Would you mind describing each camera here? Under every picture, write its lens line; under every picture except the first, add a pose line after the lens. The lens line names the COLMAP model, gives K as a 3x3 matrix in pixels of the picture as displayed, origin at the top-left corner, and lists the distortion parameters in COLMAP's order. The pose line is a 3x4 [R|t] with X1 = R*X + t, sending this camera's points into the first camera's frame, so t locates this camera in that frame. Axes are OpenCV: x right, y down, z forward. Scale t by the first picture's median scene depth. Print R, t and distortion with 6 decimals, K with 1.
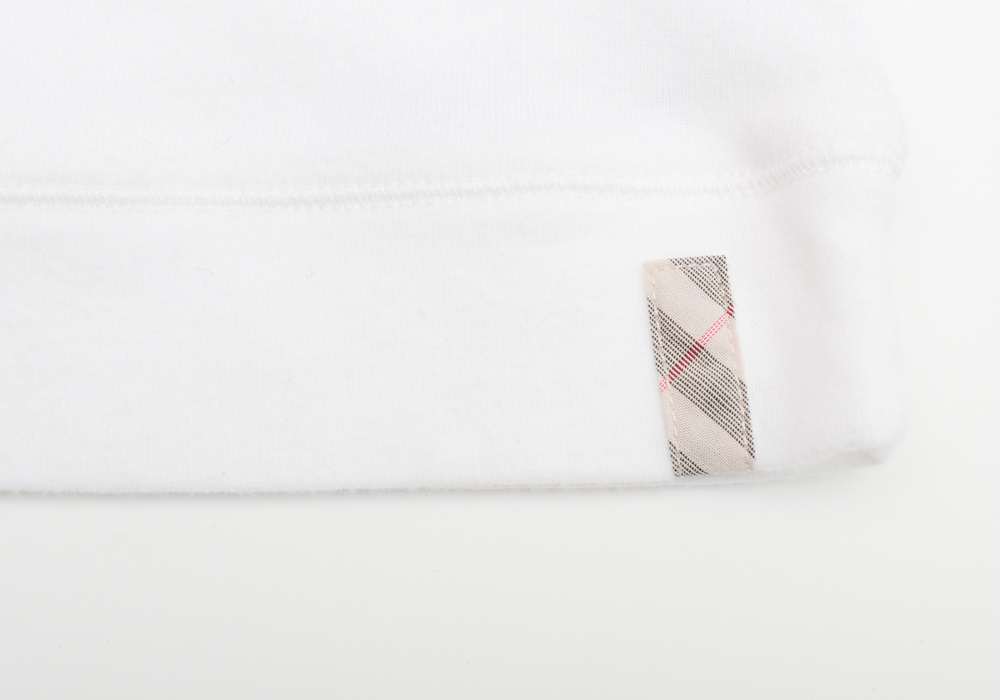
lens RADIAL K [[2428.6, 0, 498.4], [0, 2428.6, 350.7], [0, 0, 1]] dist [-0.012609, 0.000000]
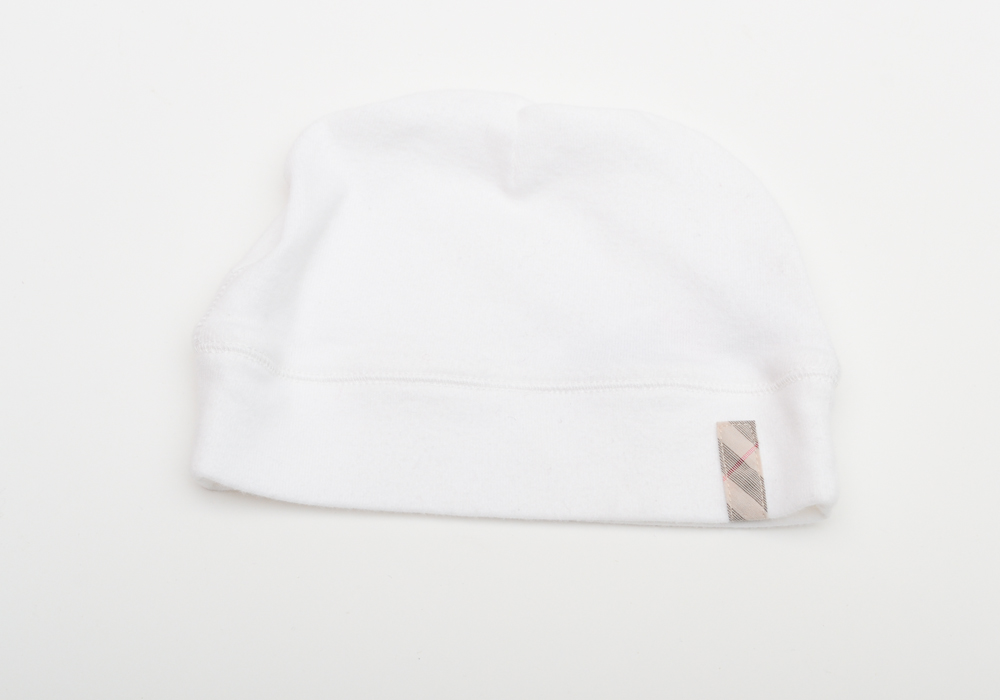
lens RADIAL K [[2223.1, 0, 500.4], [0, 2223.1, 349.4], [0, 0, 1]] dist [-0.100372, 0.000000]
pose [[0.998891, 0.024872, -0.039989, -0.053523], [-0.032356, 0.979462, -0.199017, 0.297805], [0.034217, 0.200090, 0.979180, -0.935989]]
